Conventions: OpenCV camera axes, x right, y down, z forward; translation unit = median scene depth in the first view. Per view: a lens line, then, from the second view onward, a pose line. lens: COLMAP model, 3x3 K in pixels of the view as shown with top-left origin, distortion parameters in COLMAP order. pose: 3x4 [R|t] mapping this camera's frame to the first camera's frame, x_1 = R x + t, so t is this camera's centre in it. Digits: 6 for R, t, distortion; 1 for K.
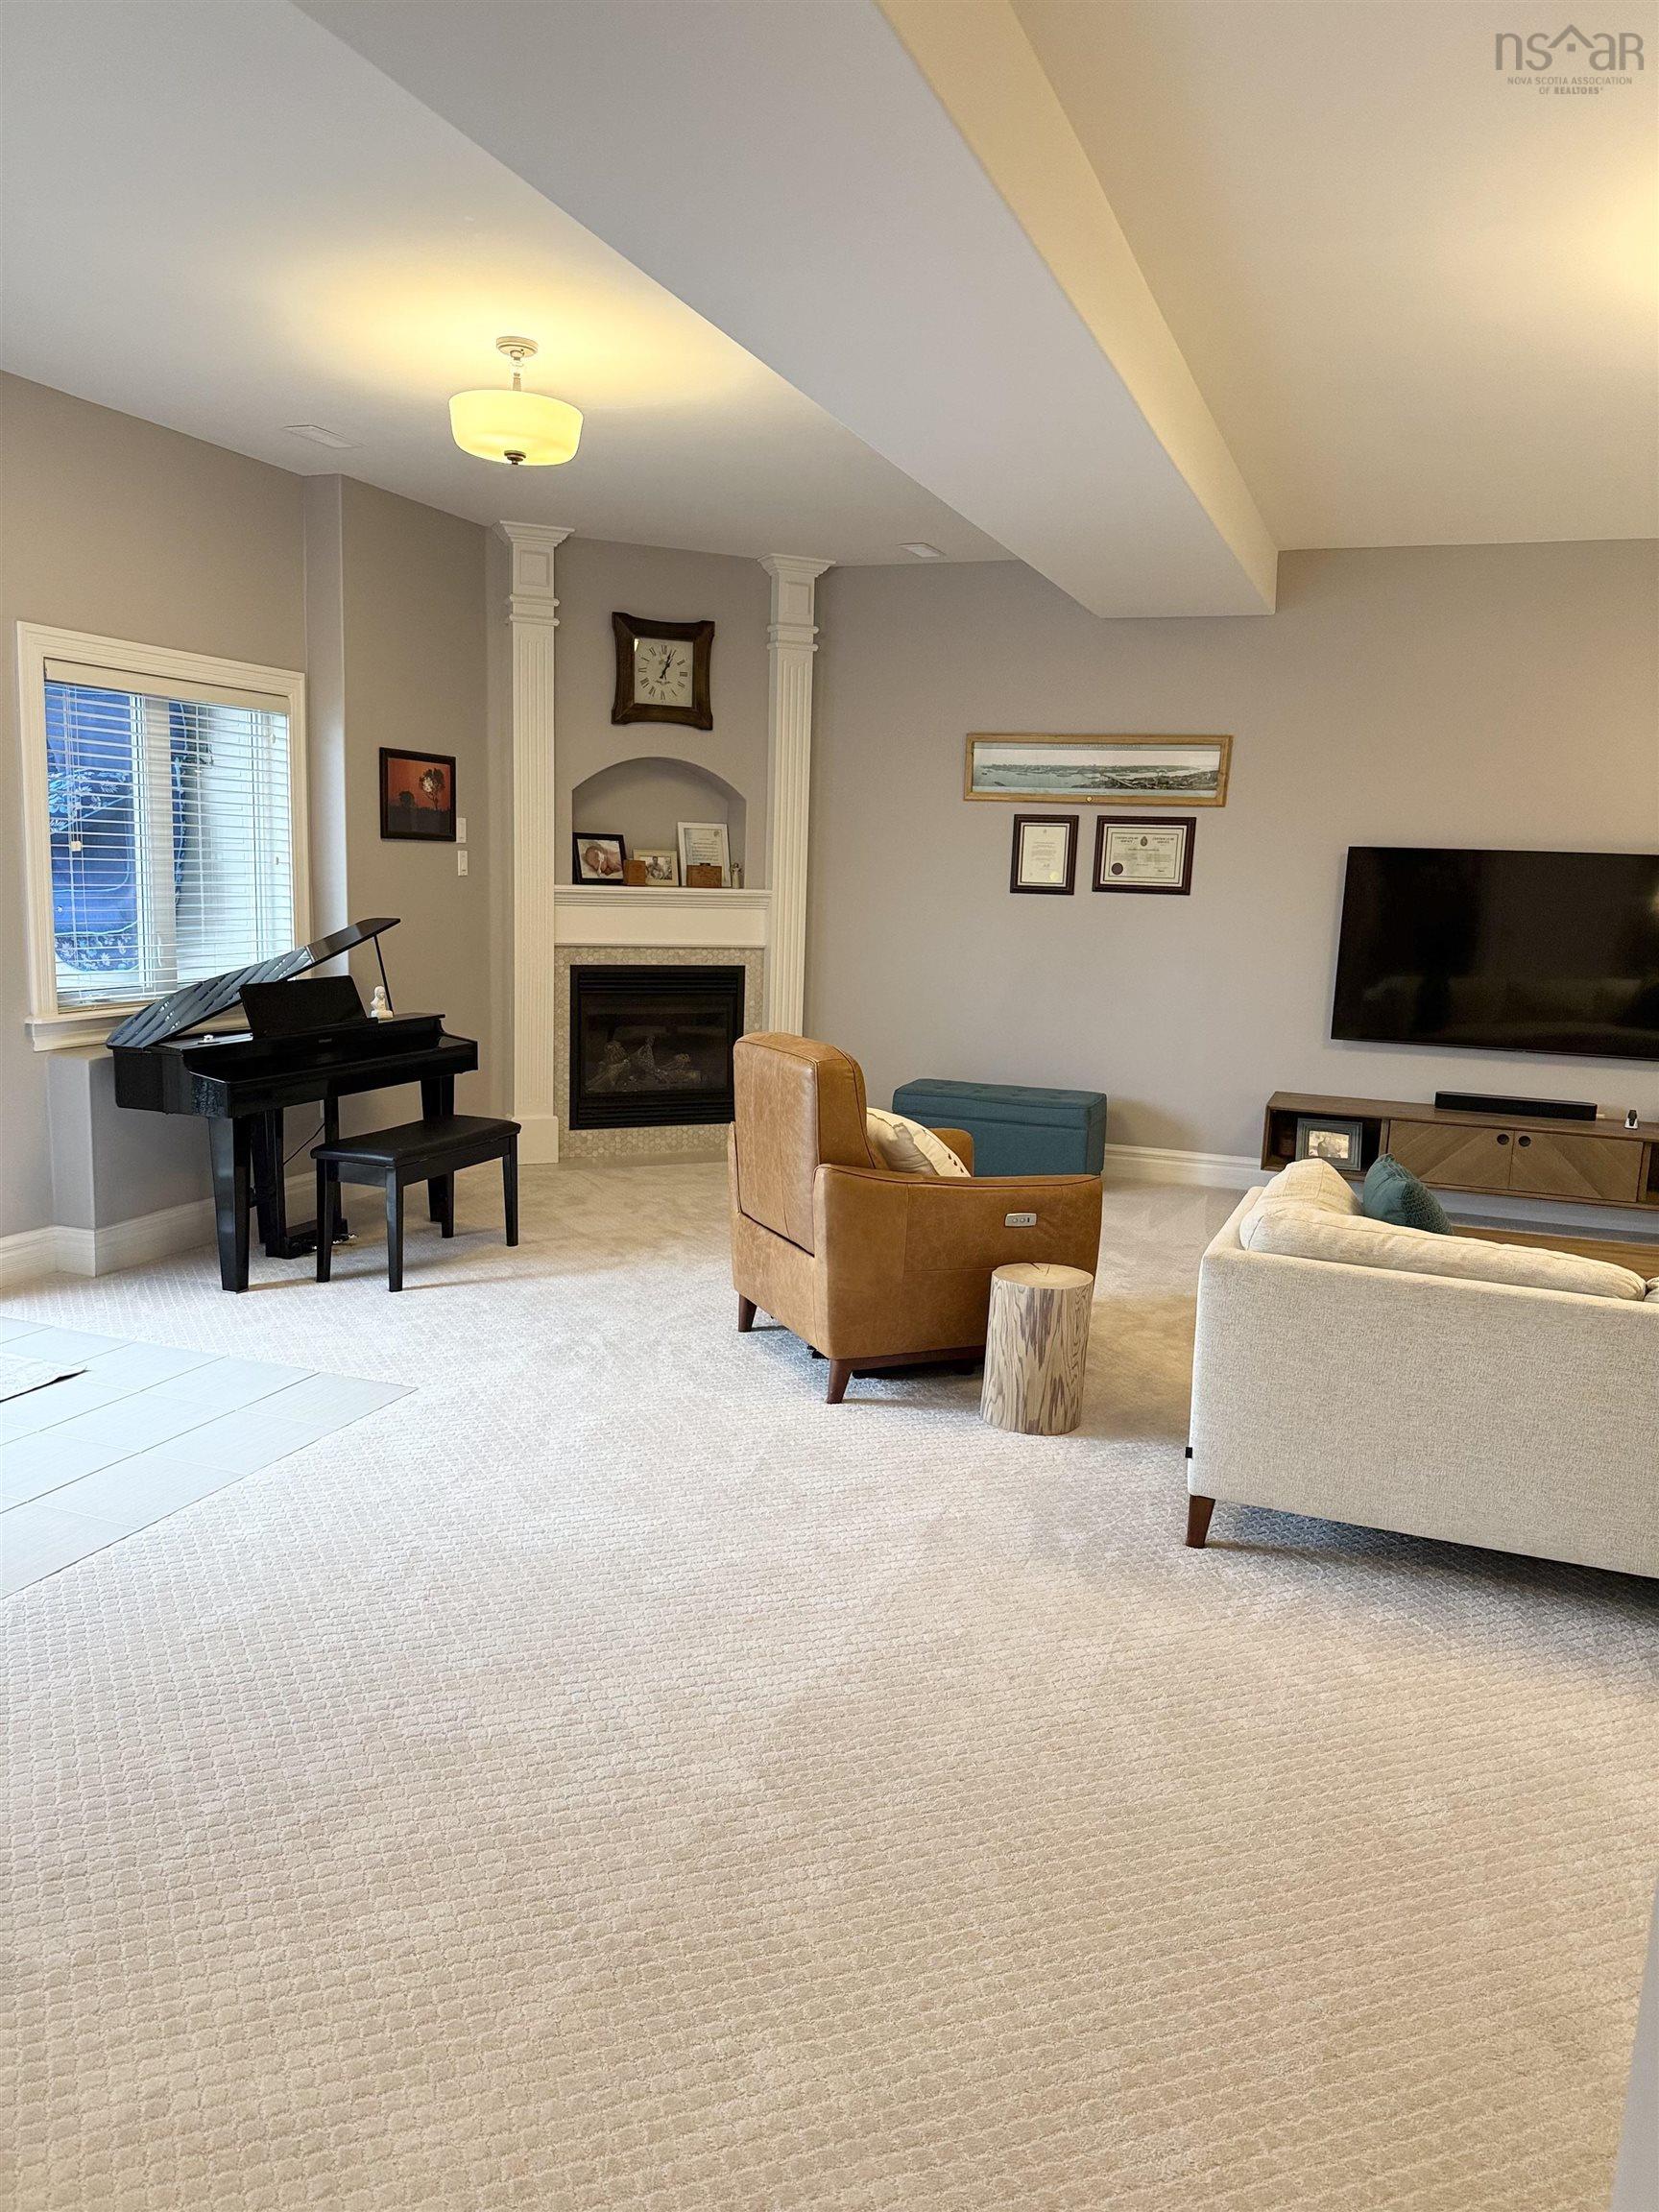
lens RADIAL K [[1525.7, 0, 832.5], [0, 1525.7, 1111.0], [0, 0, 1]] dist [0.191223, -0.405632]
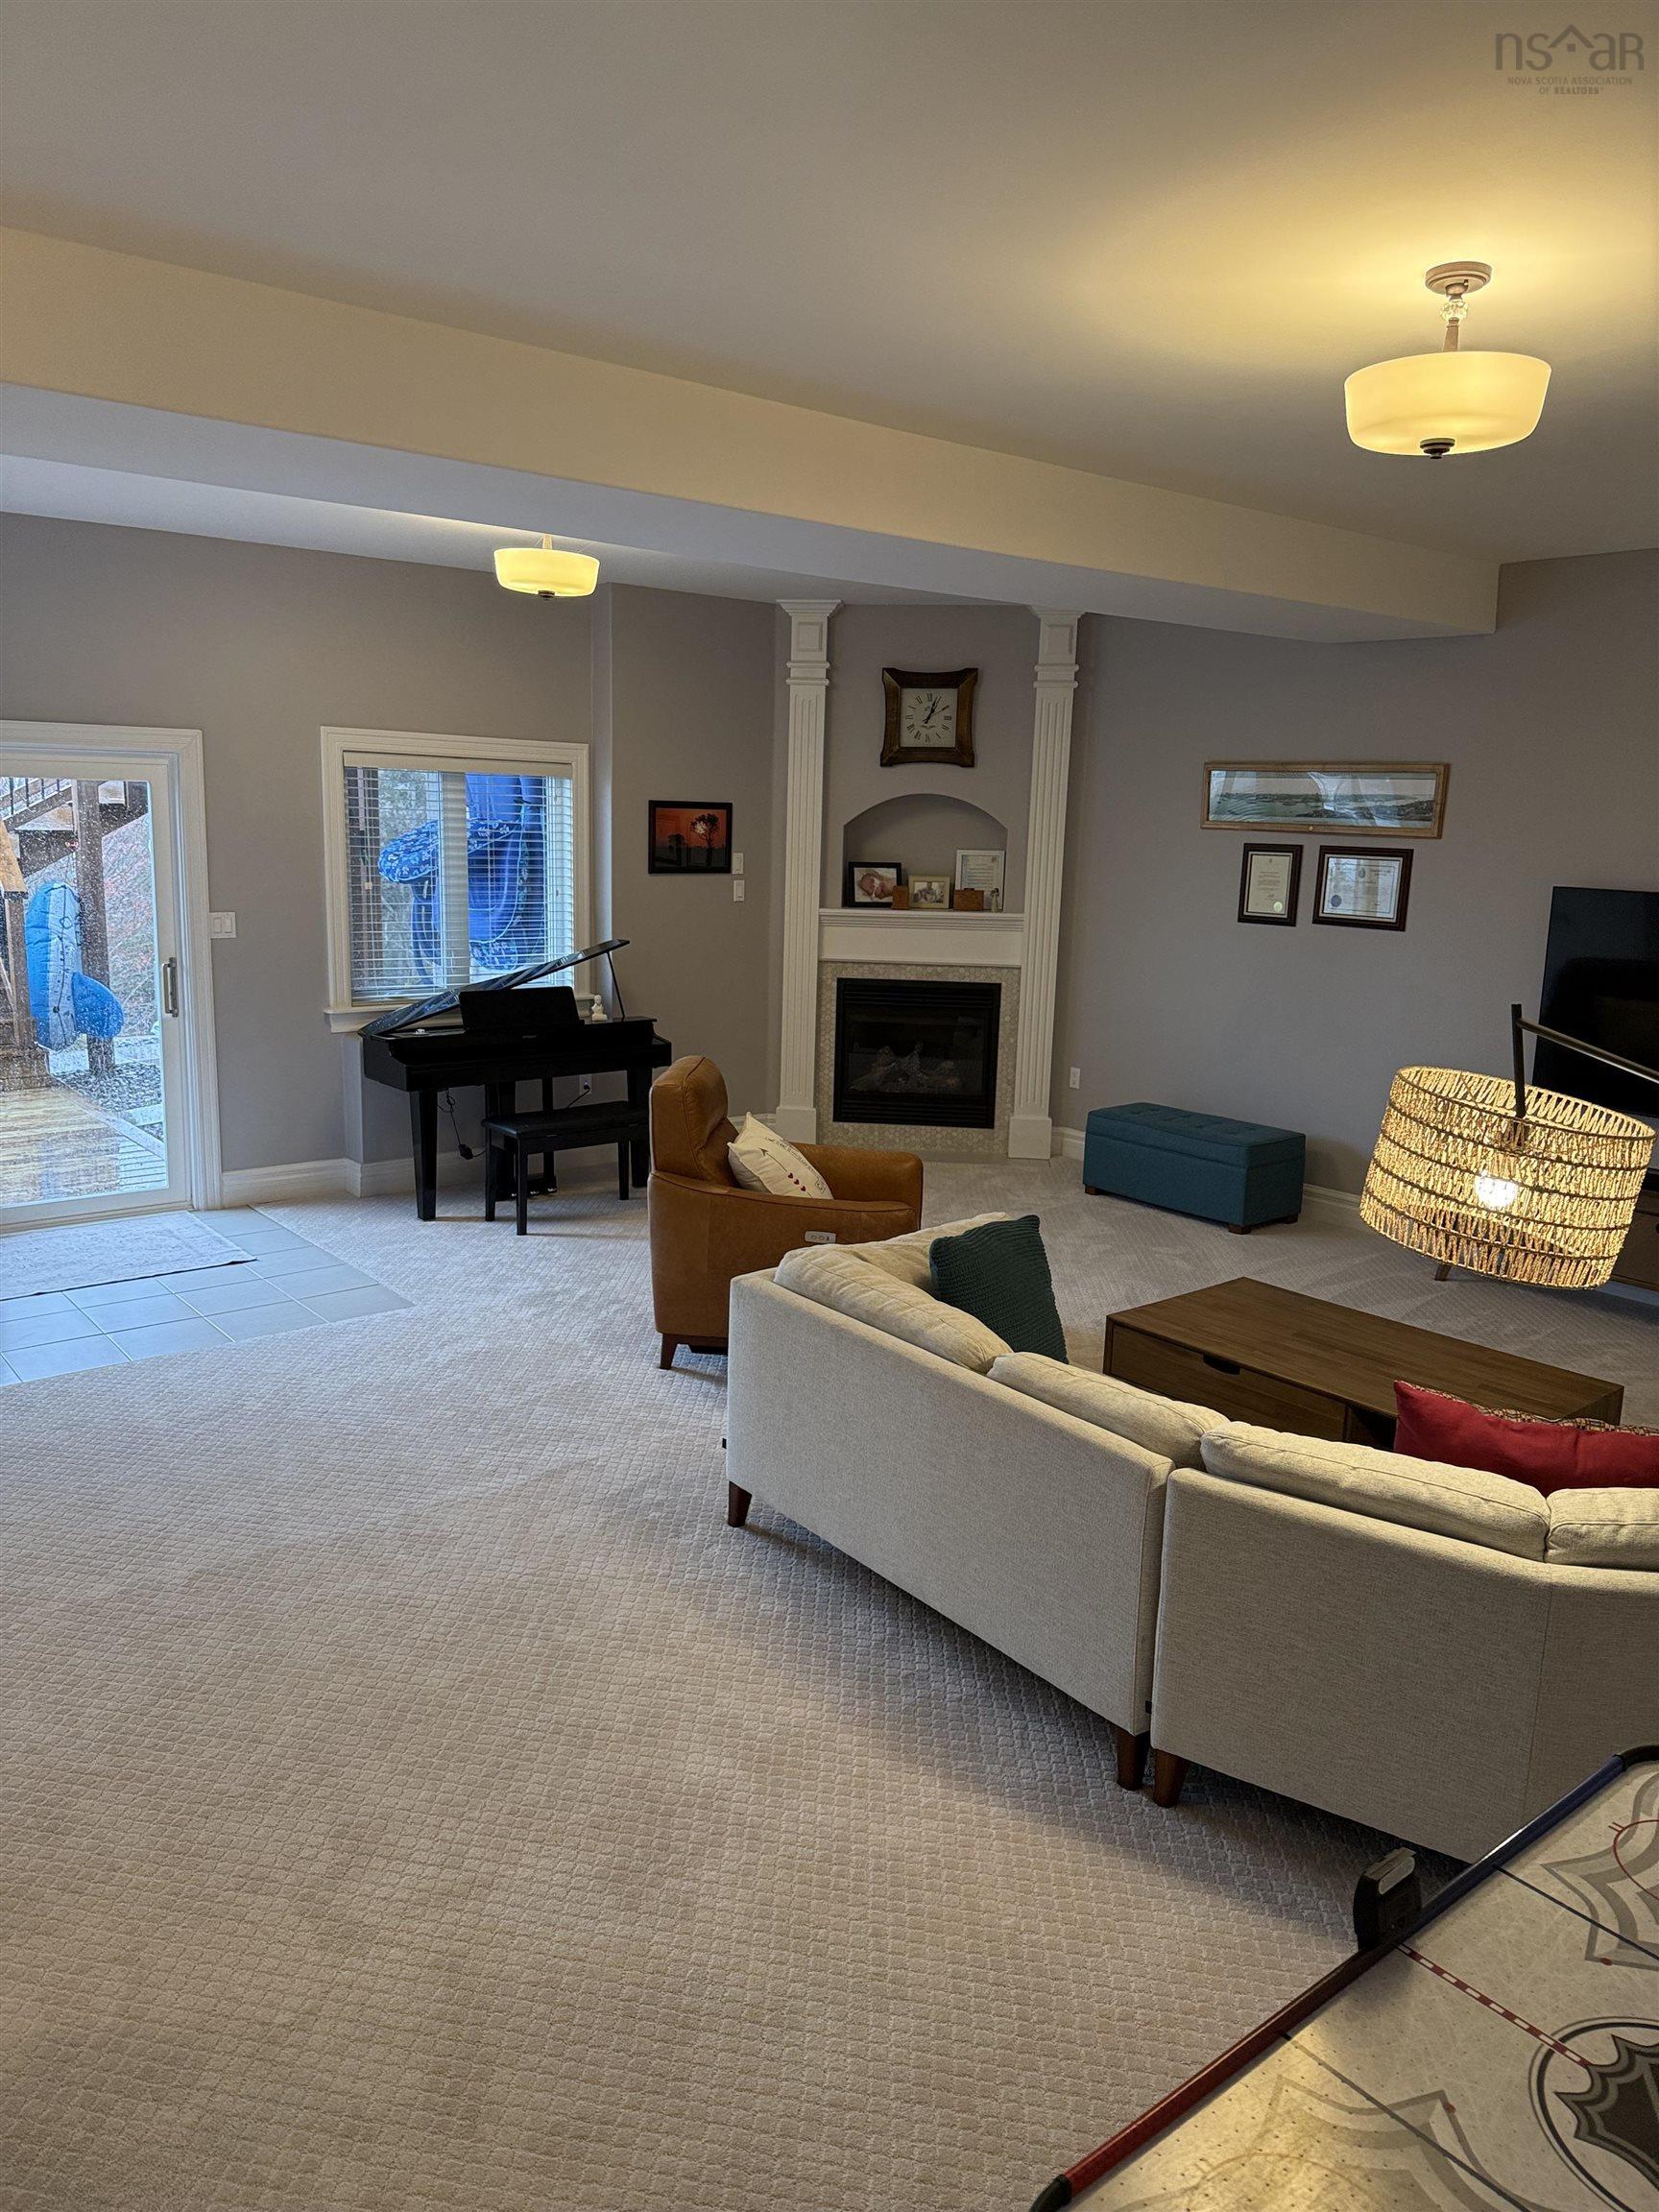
lens RADIAL K [[1525.7, 0, 832.5], [0, 1525.7, 1111.0], [0, 0, 1]] dist [0.191223, -0.405632]
pose [[0.867474, 0.085844, -0.490021, 0.401093], [-0.077488, 0.996293, 0.037359, -0.039094], [0.491411, 0.005563, 0.870910, 0.005136]]
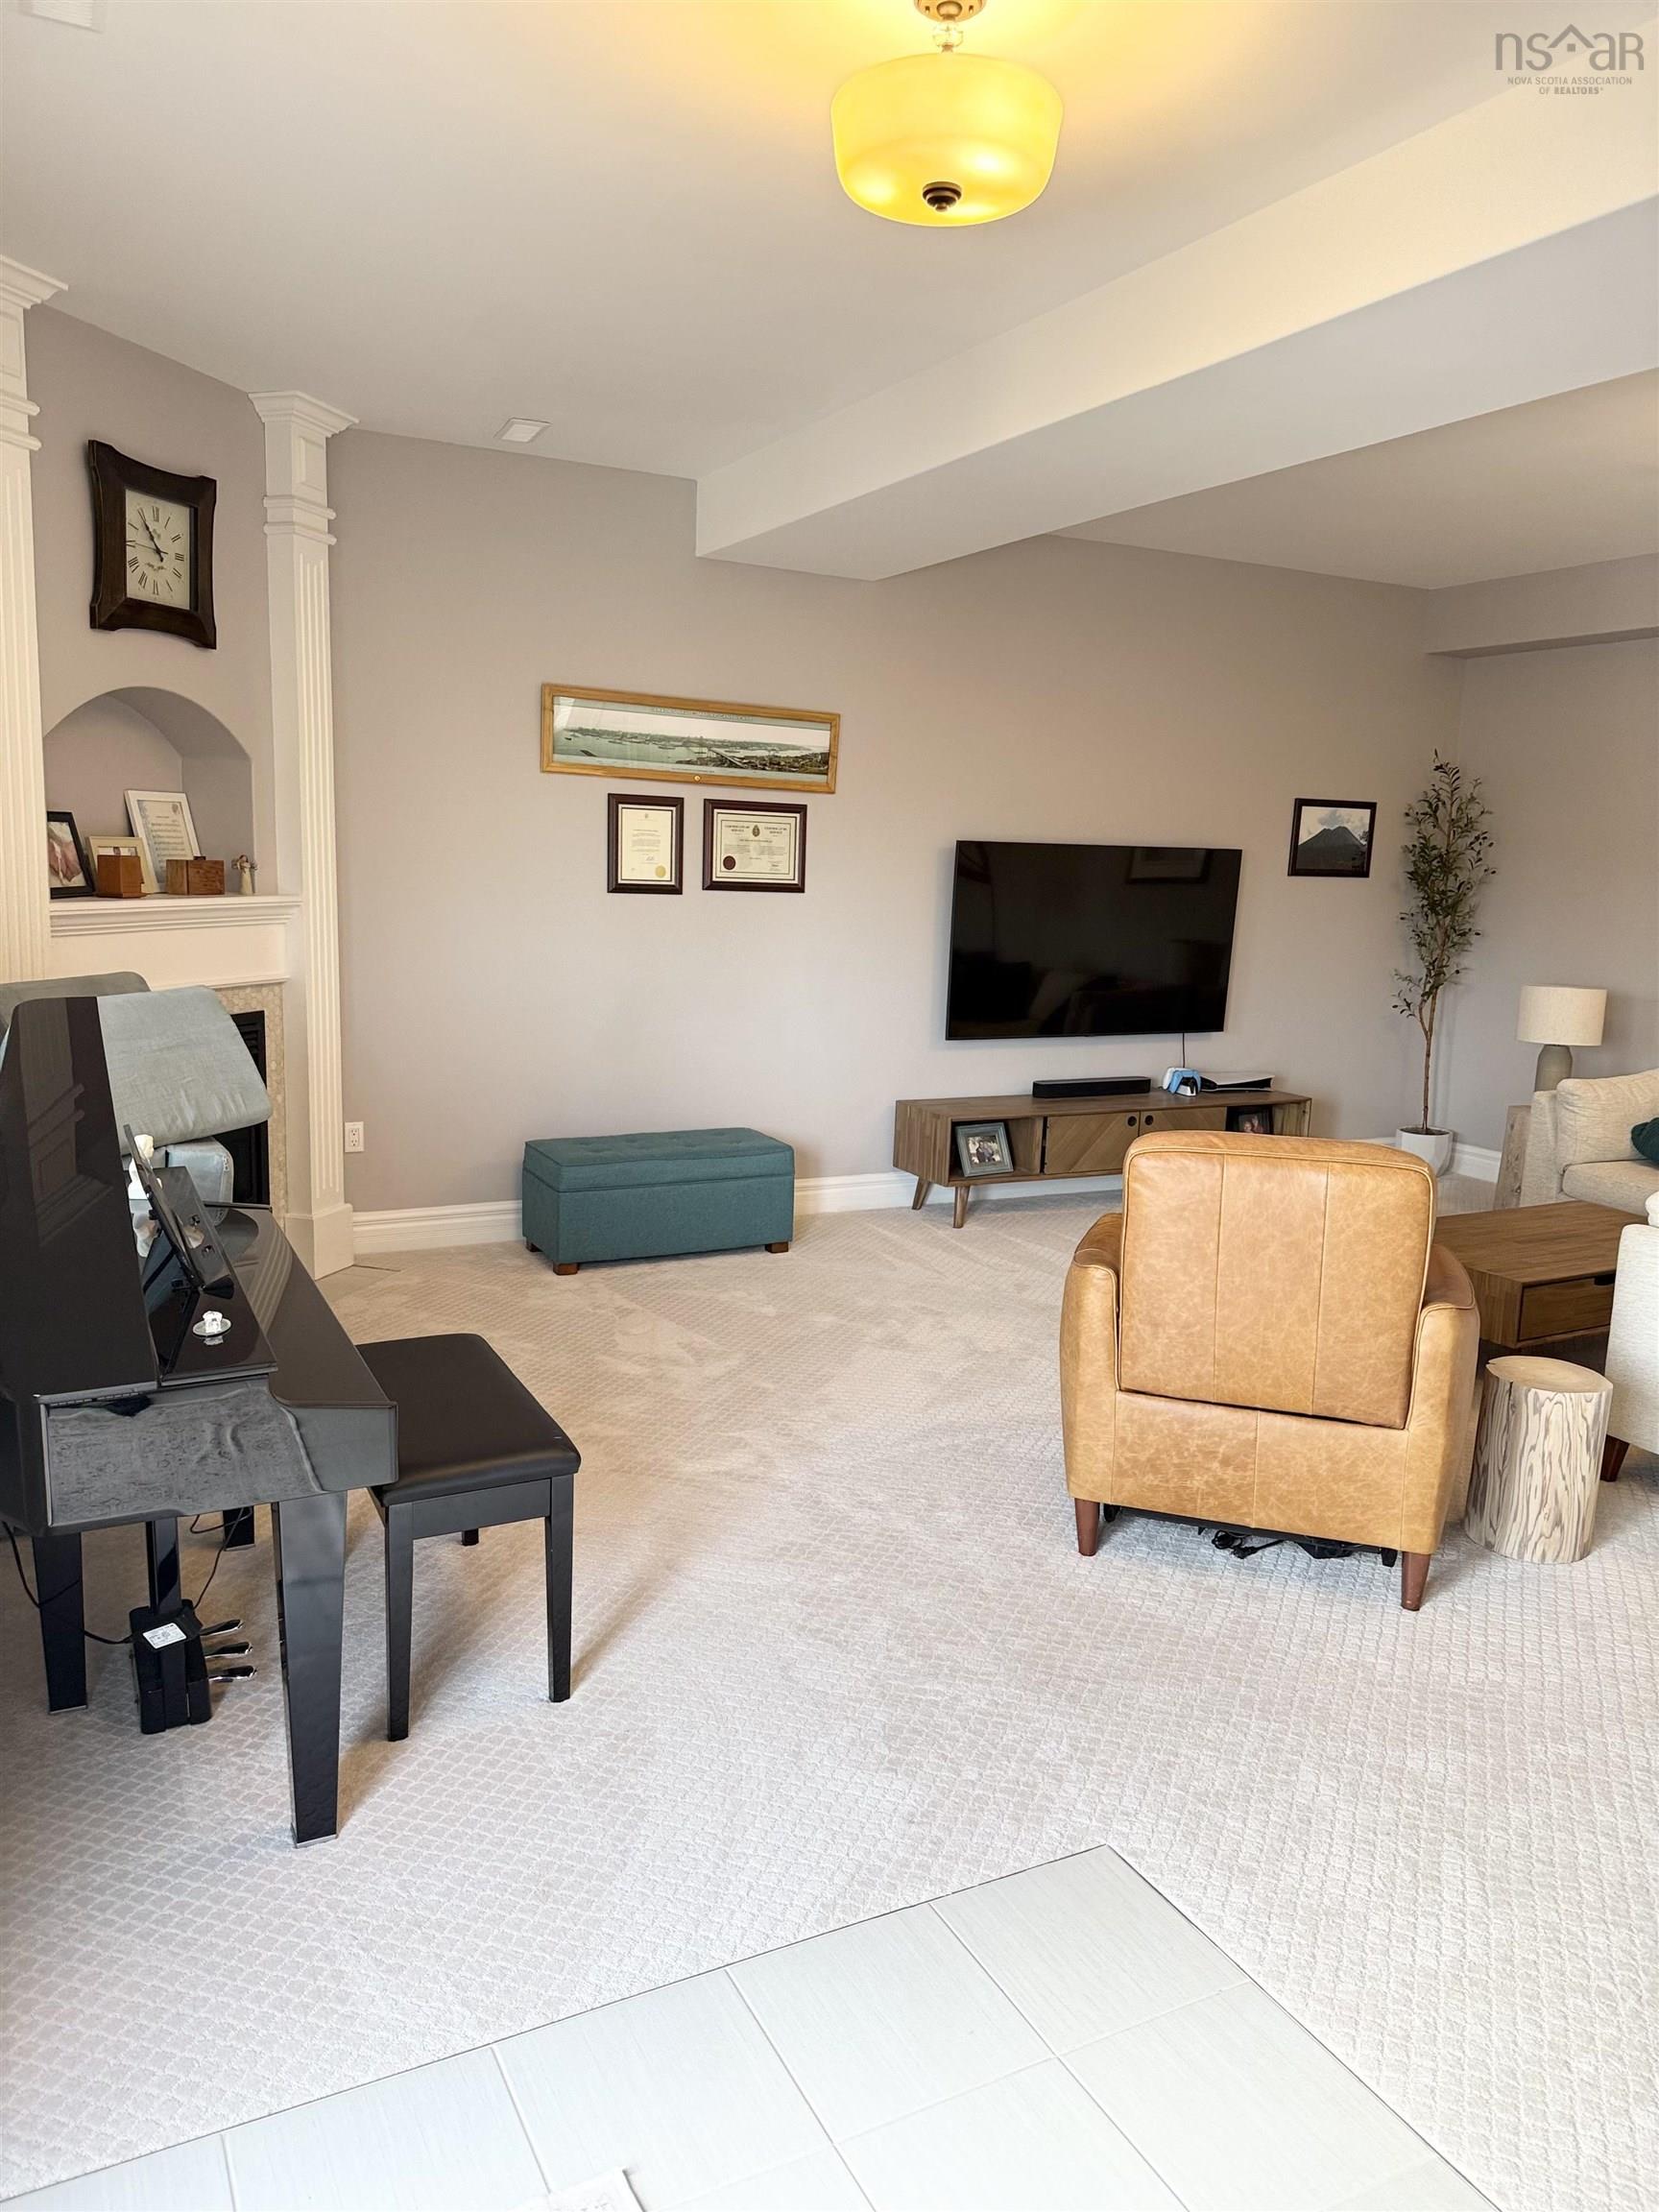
lens RADIAL K [[1525.7, 0, 832.5], [0, 1525.7, 1111.0], [0, 0, 1]] dist [0.191223, -0.405632]
pose [[0.664690, -0.134878, 0.734844, -0.418299], [0.110935, 0.990484, 0.081455, -0.085393], [-0.738838, 0.027377, 0.673327, 0.398387]]
